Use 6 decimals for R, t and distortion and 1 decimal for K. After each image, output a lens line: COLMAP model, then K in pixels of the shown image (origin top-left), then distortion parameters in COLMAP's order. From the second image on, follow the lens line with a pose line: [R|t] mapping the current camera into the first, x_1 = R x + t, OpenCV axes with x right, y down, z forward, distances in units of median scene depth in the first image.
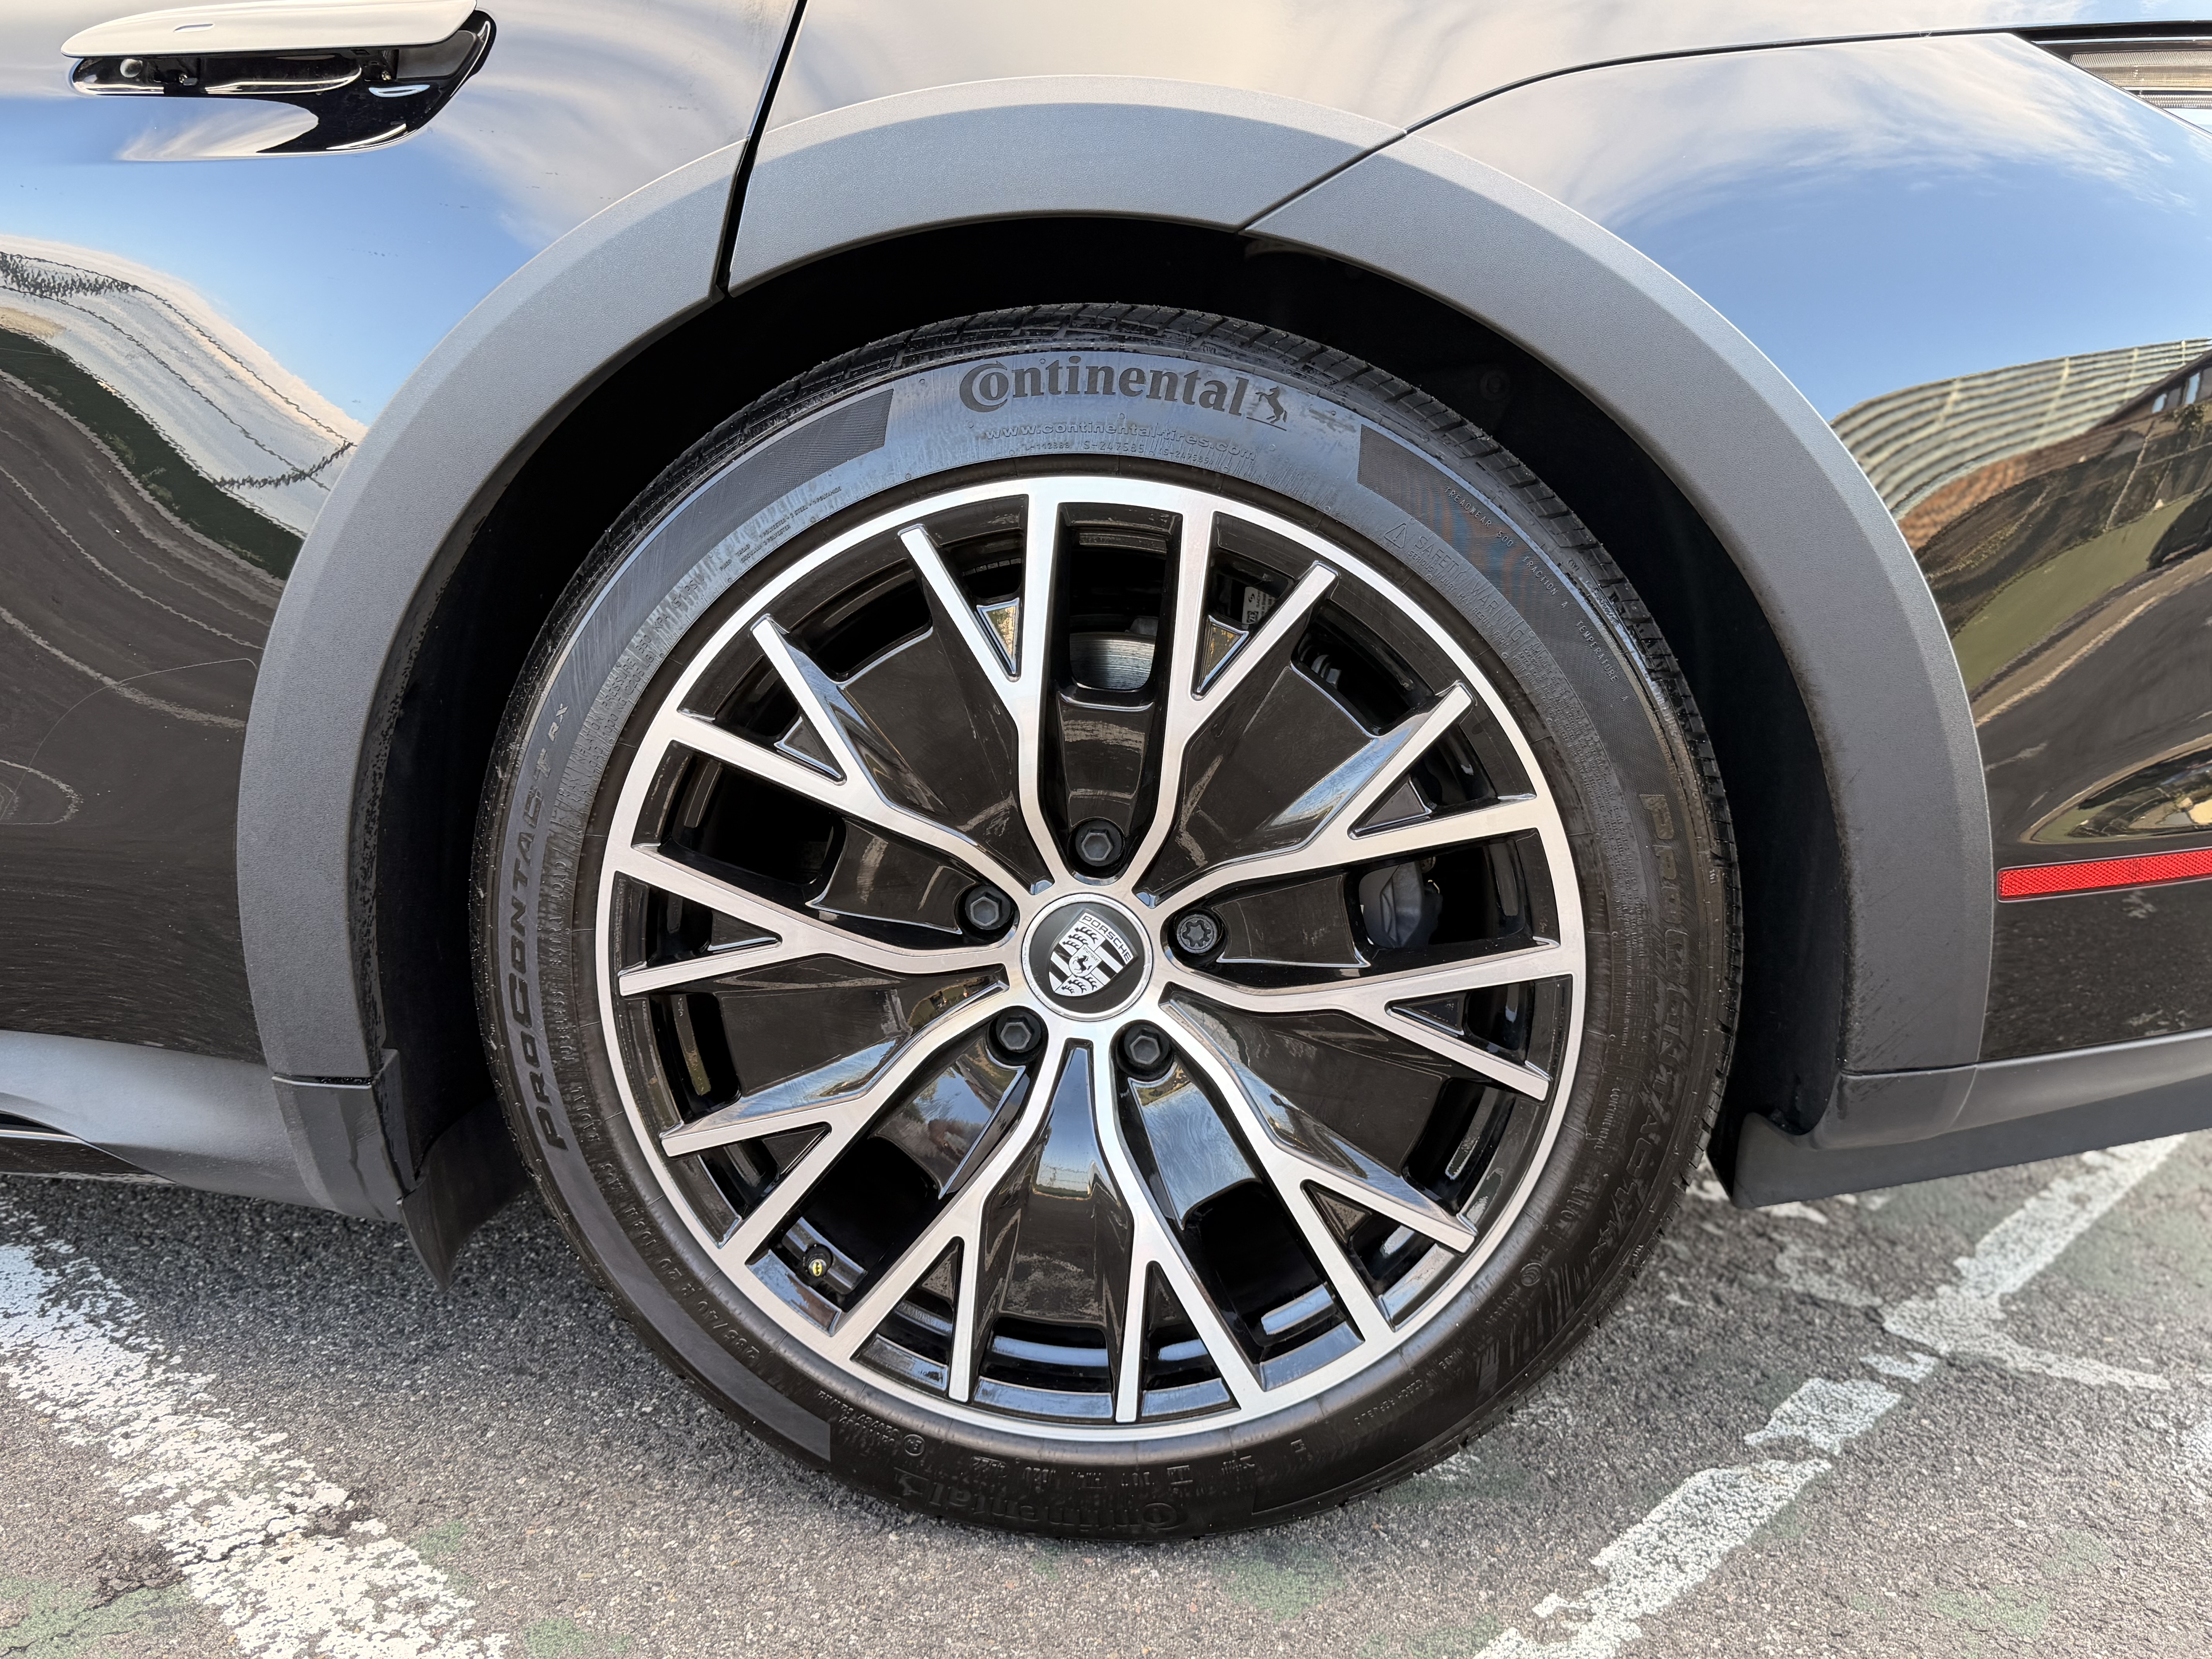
lens RADIAL K [[1896.4, 0, 1105.5], [0, 1896.4, 822.4], [0, 0, 1]] dist [0.065324, -0.110269]
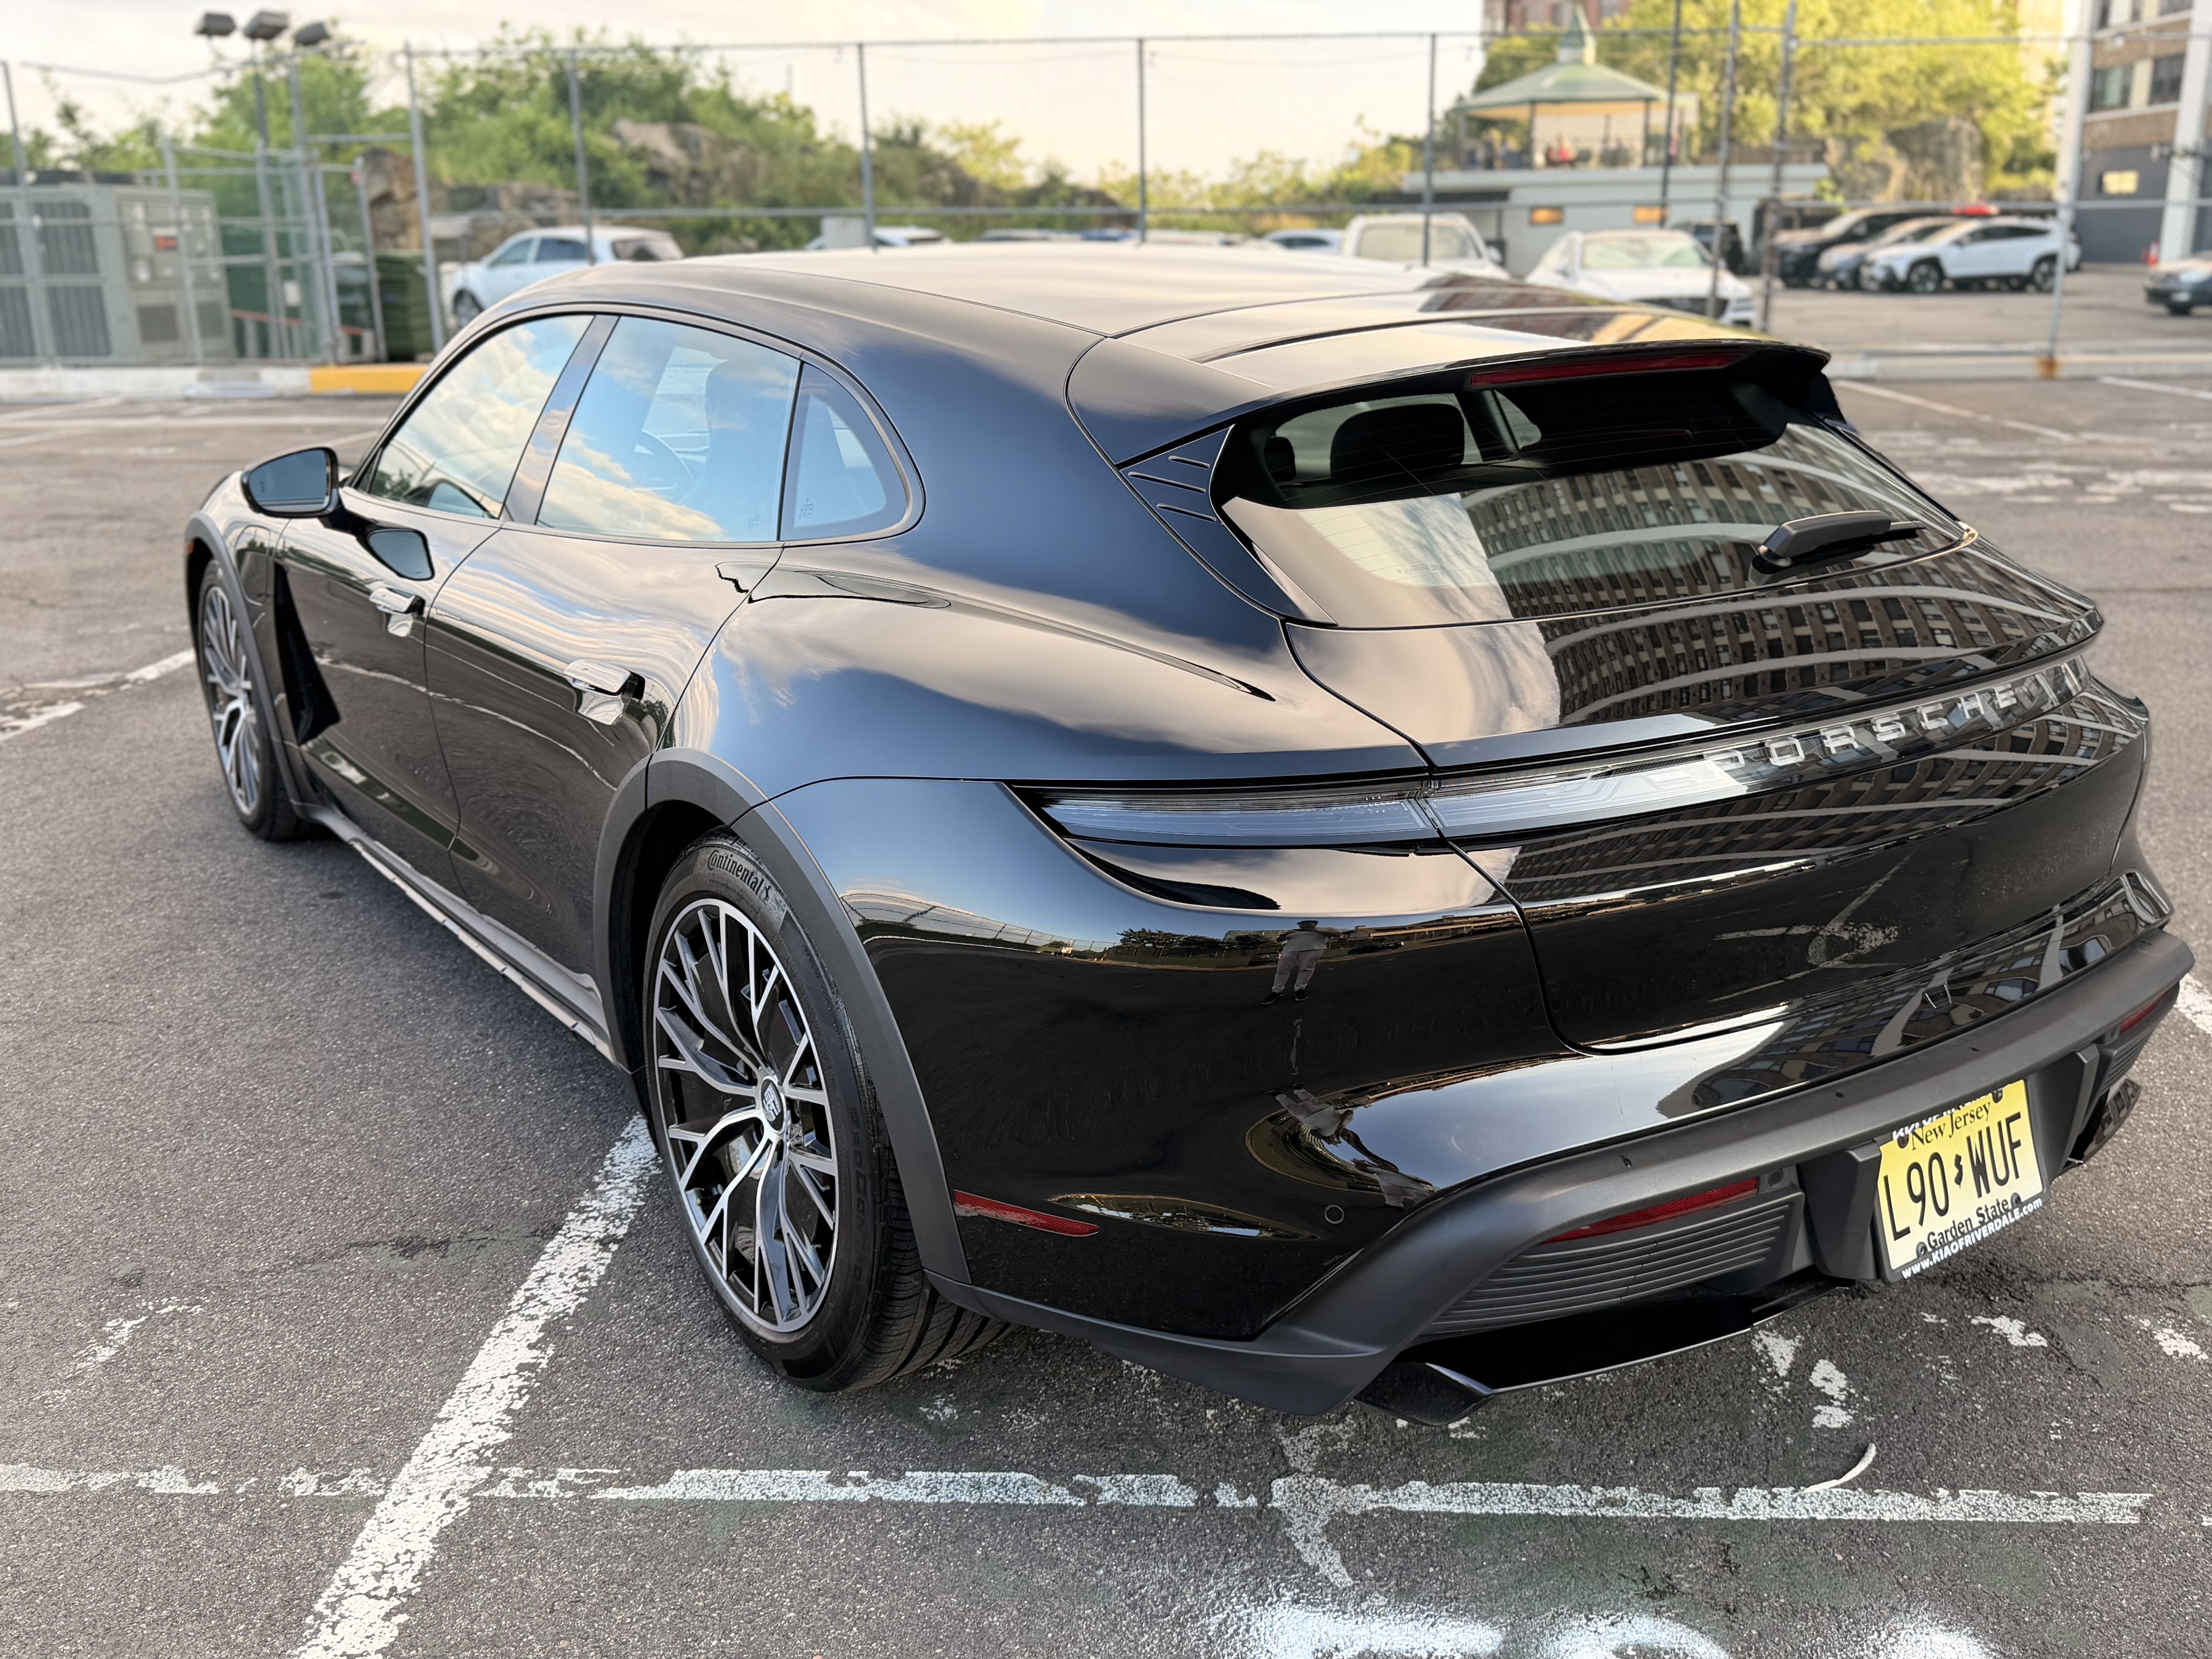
lens RADIAL K [[1900.5, 0, 1110.4], [0, 1900.5, 811.4], [0, 0, 1]] dist [0.029819, -0.046001]
pose [[0.649582, 0.171969, -0.740587, 1.831606], [-0.128810, 0.984895, 0.115717, -0.573803], [0.749300, 0.020227, 0.661921, -0.171415]]
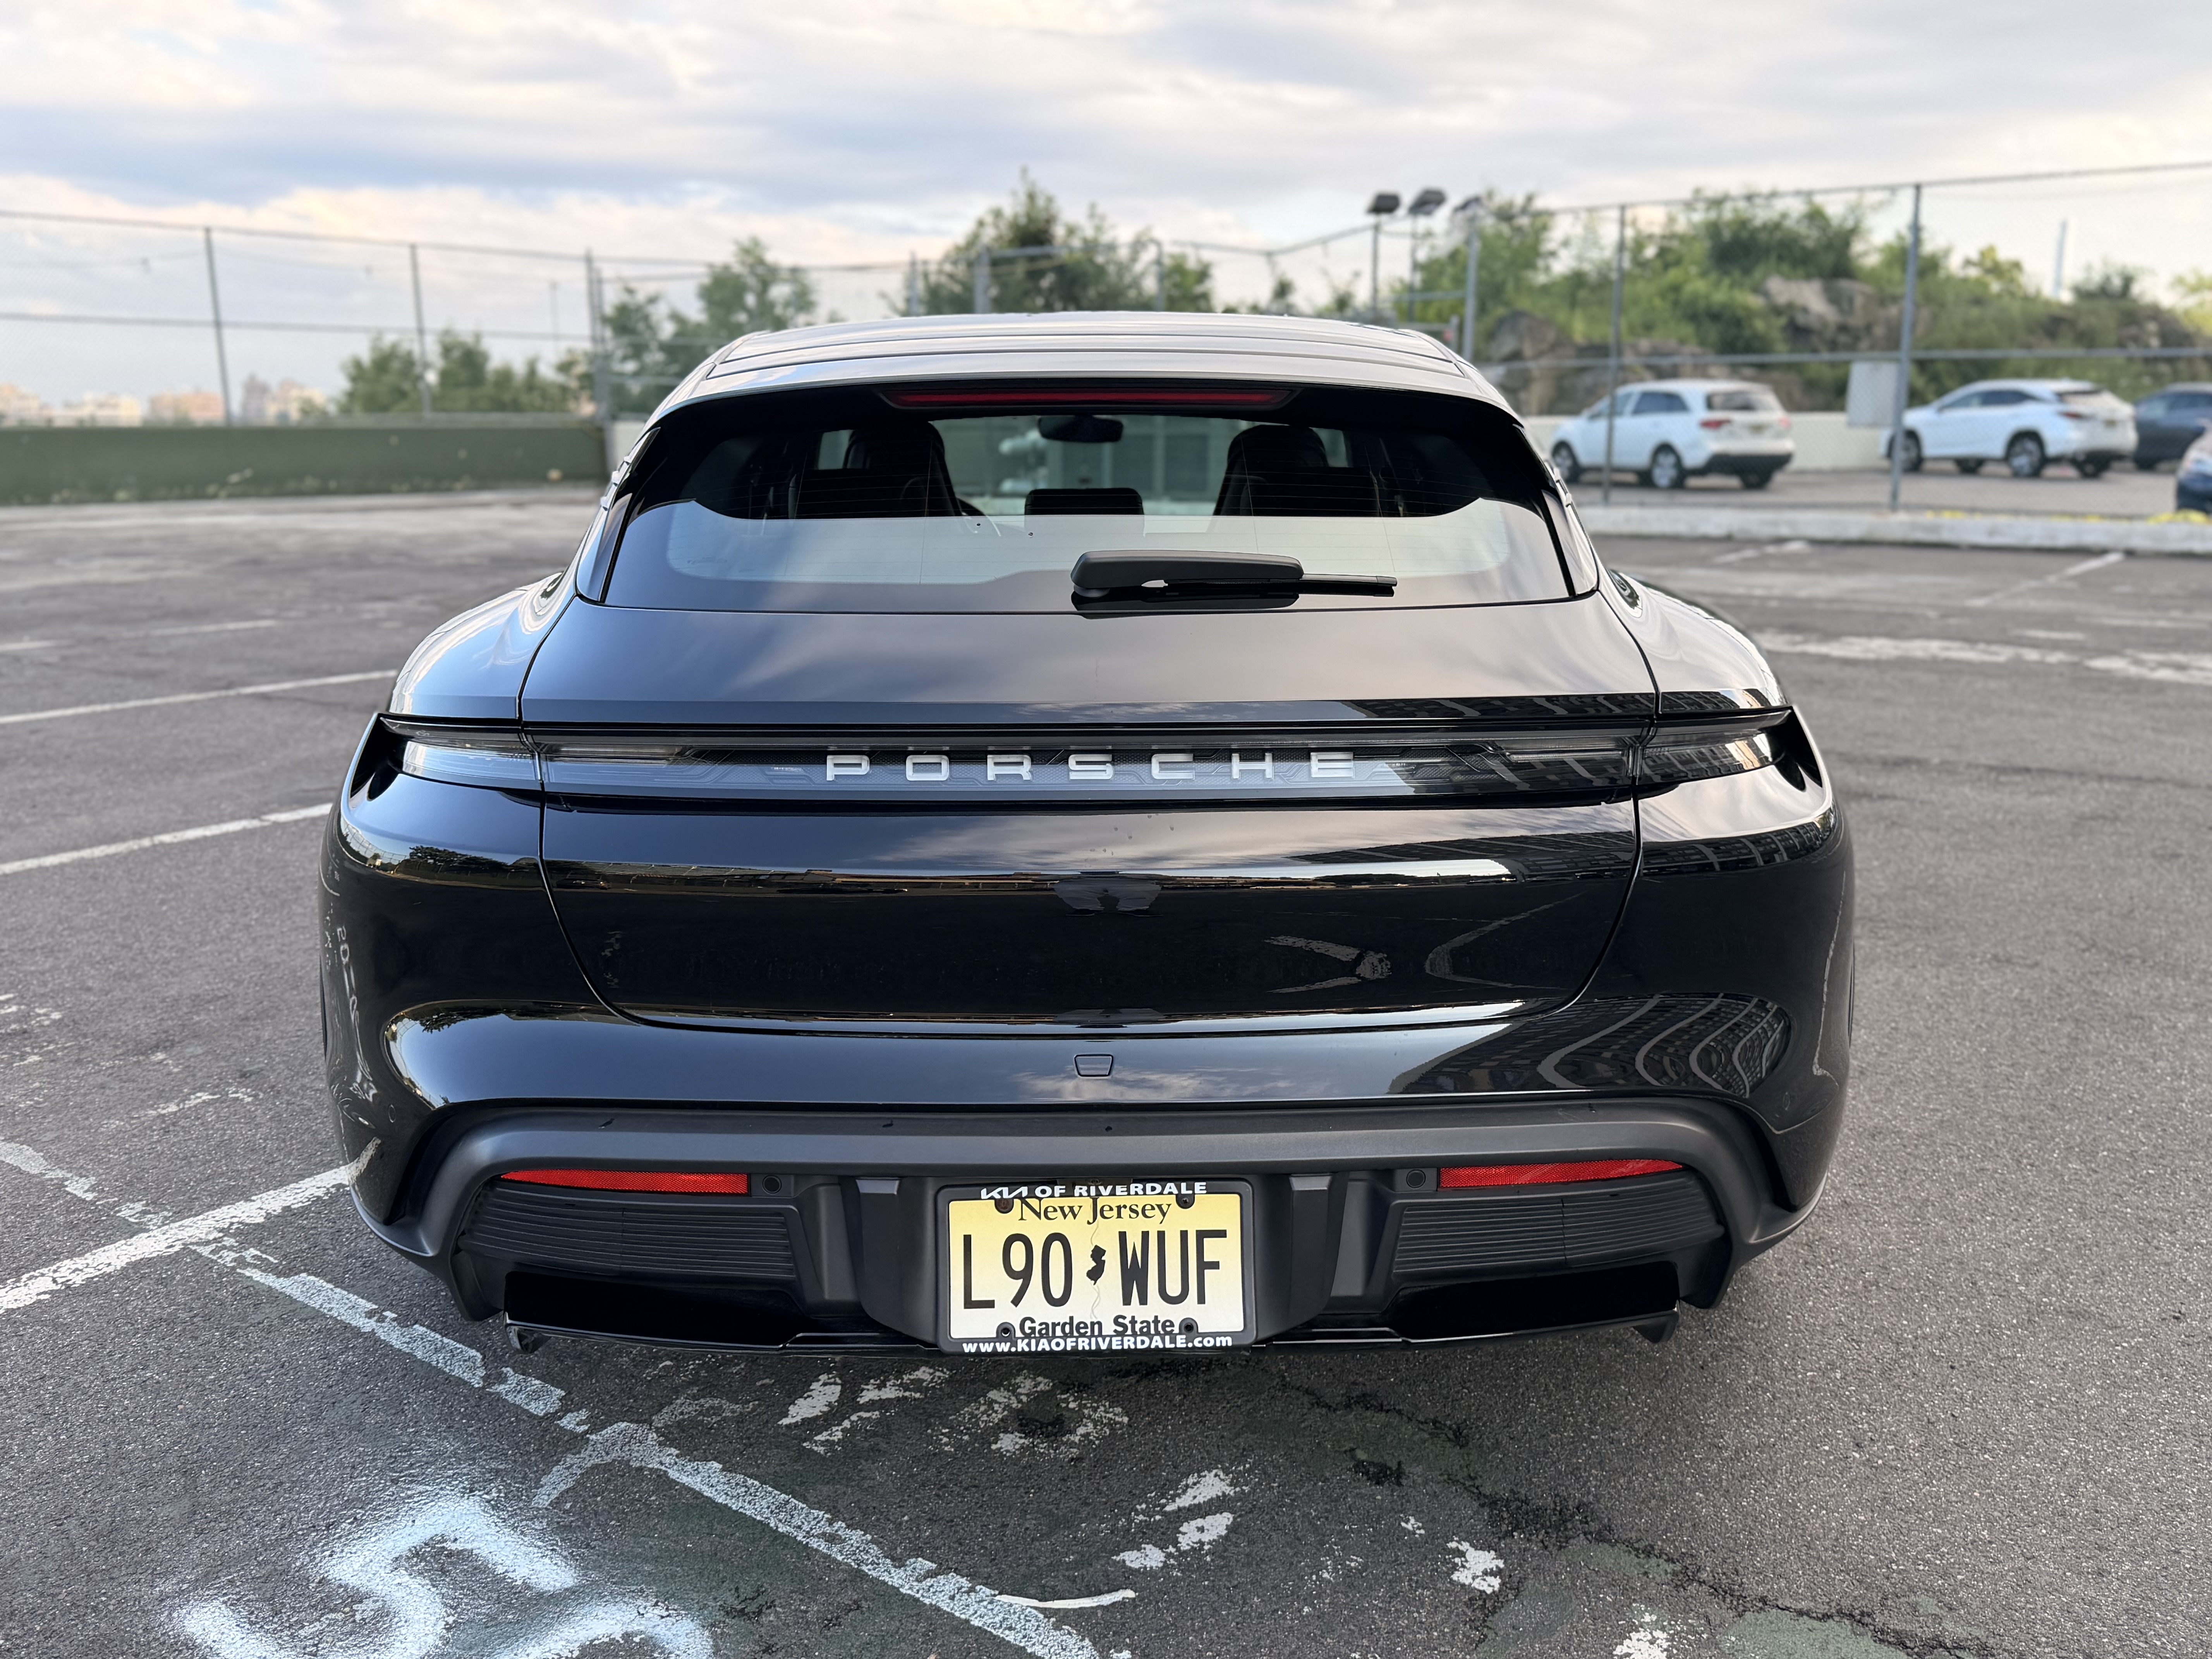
lens RADIAL K [[1896.4, 0, 1105.5], [0, 1896.4, 822.4], [0, 0, 1]] dist [0.065324, -0.110269]
pose [[0.112723, 0.169408, -0.979078, 2.628513], [-0.209026, 0.967352, 0.143313, -0.735095], [0.971392, 0.188498, 0.144454, 1.432396]]
